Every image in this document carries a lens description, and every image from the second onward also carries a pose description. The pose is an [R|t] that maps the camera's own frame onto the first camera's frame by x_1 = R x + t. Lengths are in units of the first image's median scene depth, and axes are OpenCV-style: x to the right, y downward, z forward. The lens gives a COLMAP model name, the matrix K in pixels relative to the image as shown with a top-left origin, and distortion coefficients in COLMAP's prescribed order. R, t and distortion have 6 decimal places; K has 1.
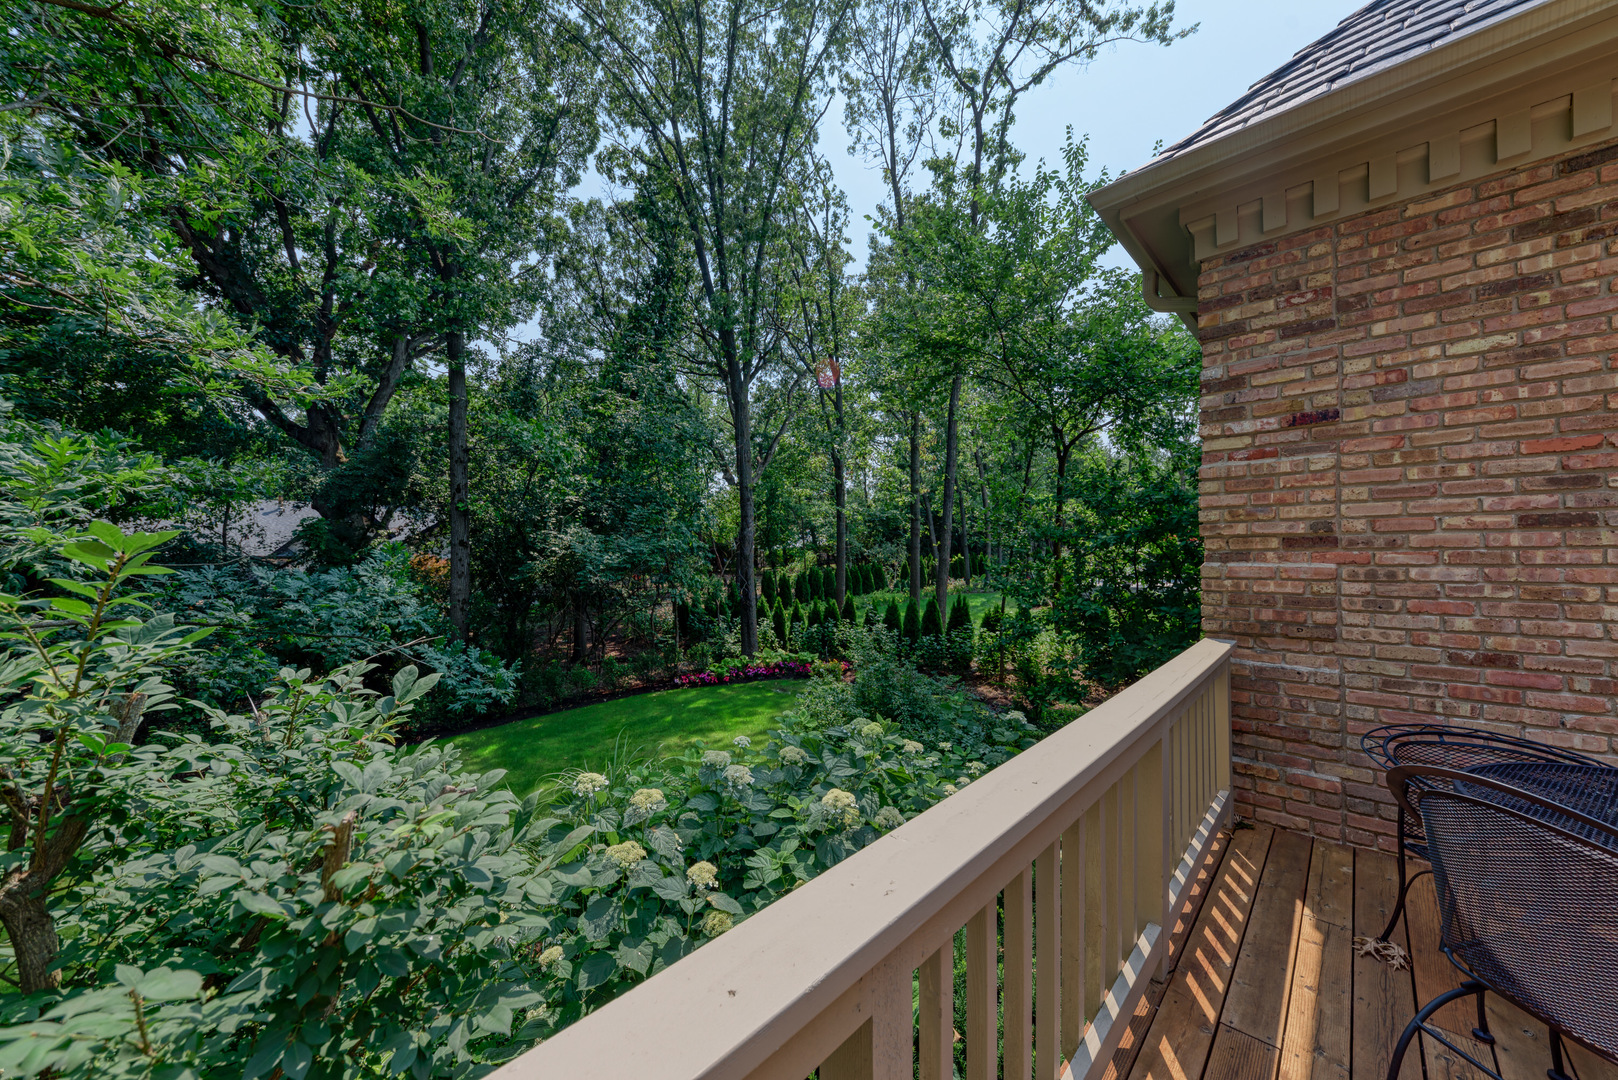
lens RADIAL K [[575.6, 0, 809.0], [0, 575.6, 540.0], [0, 0, 1]] dist [0.011613, -0.000150]
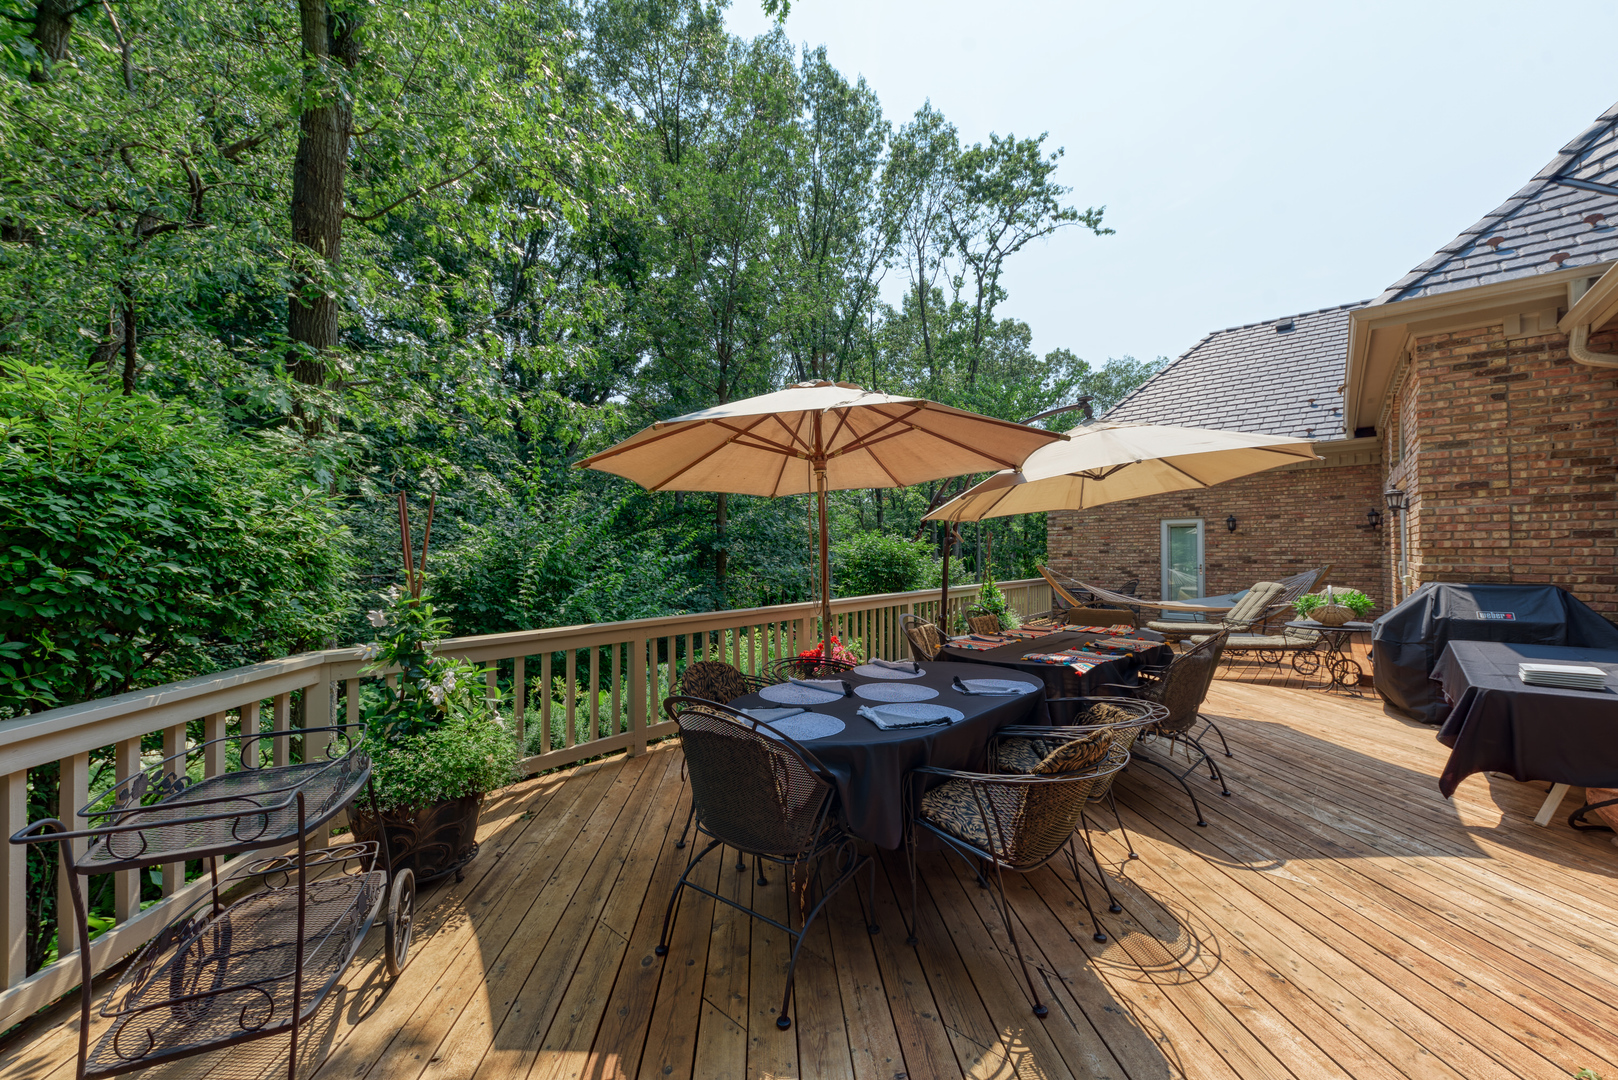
lens RADIAL K [[595.8, 0, 801.8], [0, 595.8, 545.3], [0, 0, 1]] dist [0.001002, -0.000079]
pose [[0.999754, 0.000190, 0.022198, -0.172790], [-0.000378, 0.999964, 0.008503, -0.014896], [-0.022195, -0.008509, 0.999717, -0.471594]]
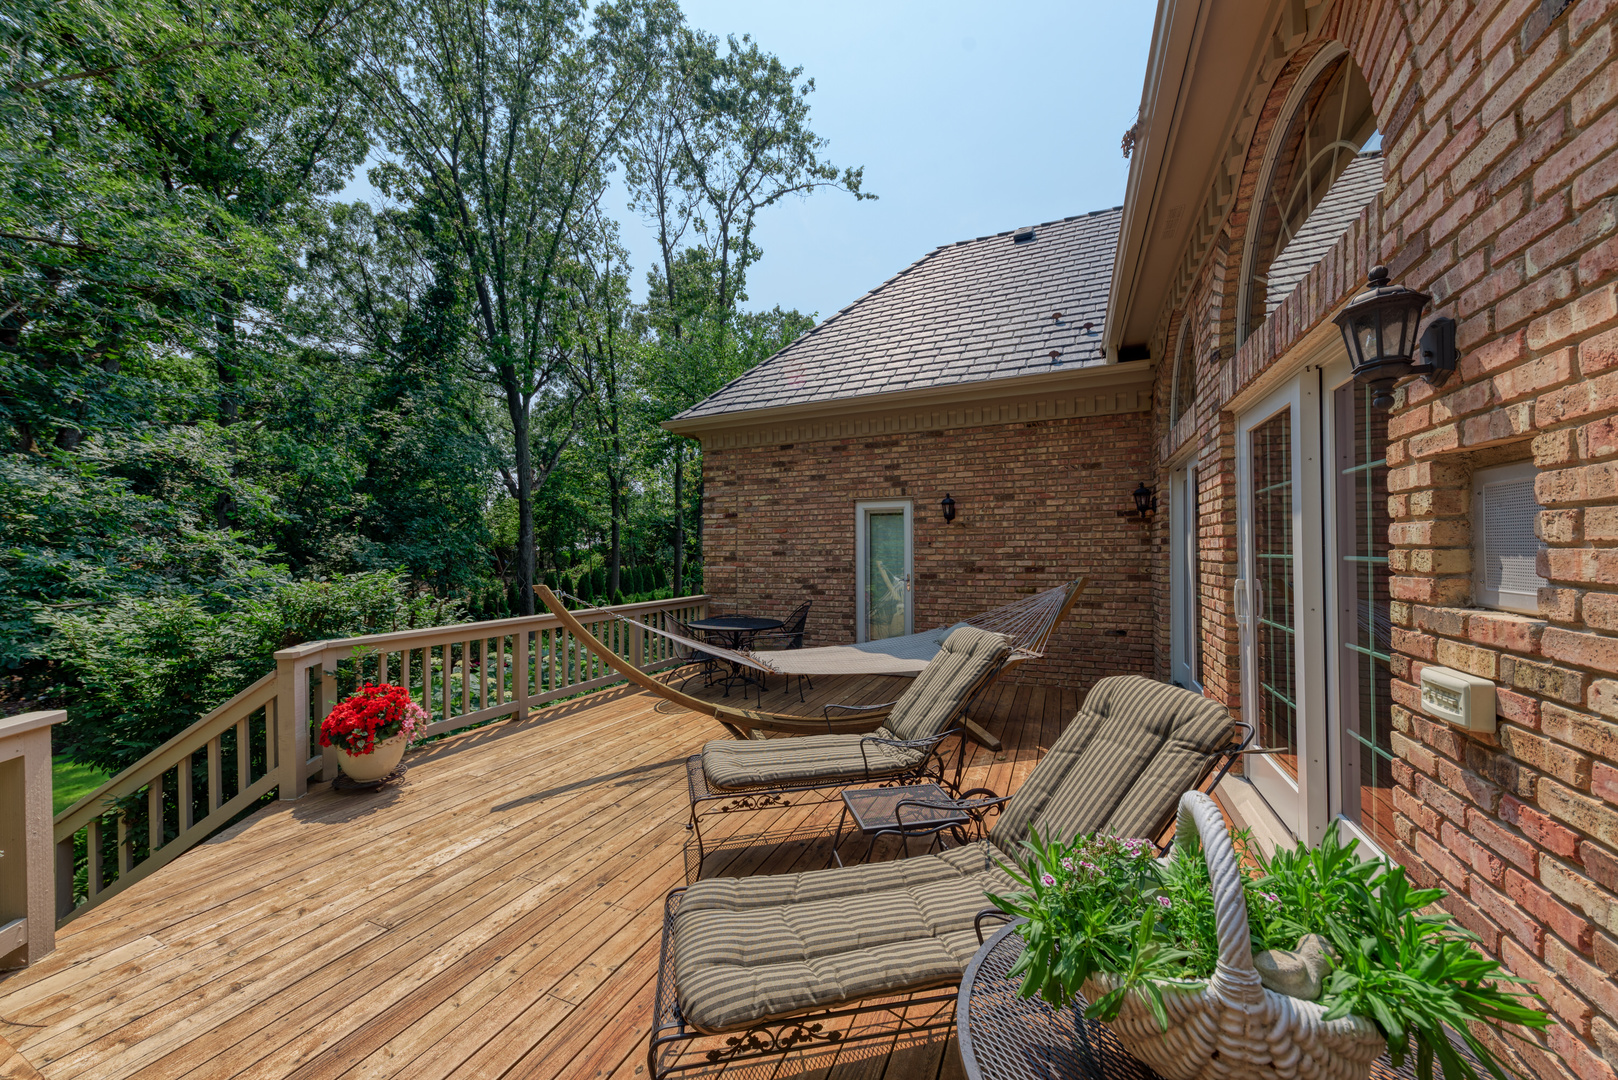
lens RADIAL K [[575.6, 0, 809.0], [0, 575.6, 540.0], [0, 0, 1]] dist [0.011613, -0.000150]
pose [[0.944077, 0.009210, 0.329596, 0.038585], [-0.008874, 0.999957, -0.002524, -0.011016], [-0.329605, -0.000542, 0.944119, -0.229808]]
